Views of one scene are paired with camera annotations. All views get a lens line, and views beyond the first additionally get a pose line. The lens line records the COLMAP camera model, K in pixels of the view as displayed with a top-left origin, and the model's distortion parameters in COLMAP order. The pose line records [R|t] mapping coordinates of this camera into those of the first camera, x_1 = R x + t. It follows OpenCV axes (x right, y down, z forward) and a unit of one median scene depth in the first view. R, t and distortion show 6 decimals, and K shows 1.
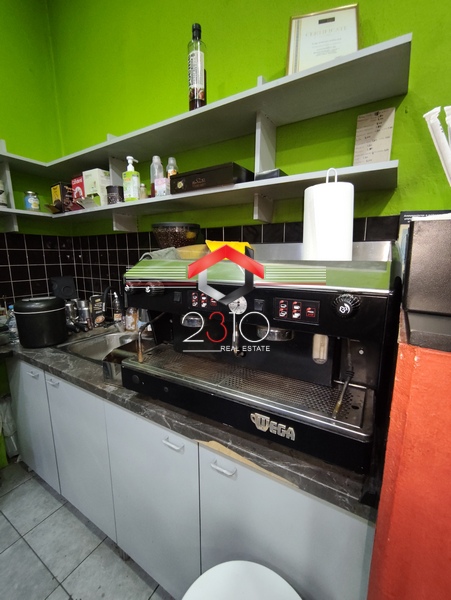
lens RADIAL K [[265.7, 0, 223.9], [0, 265.7, 301.3], [0, 0, 1]] dist [0.002663, -0.000675]
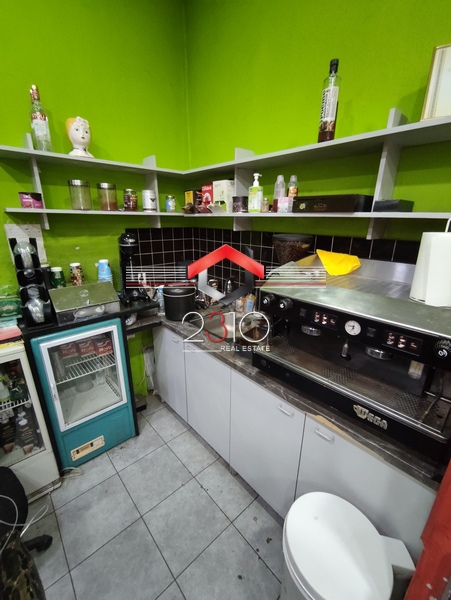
lens RADIAL K [[265.7, 0, 226.3], [0, 265.7, 302.9], [0, 0, 1]] dist [0.002663, -0.000675]
pose [[0.960081, 0.096916, -0.262395, -0.143860], [-0.058557, 0.986910, 0.150262, -0.180531], [0.273524, -0.128899, 0.953189, -0.295719]]
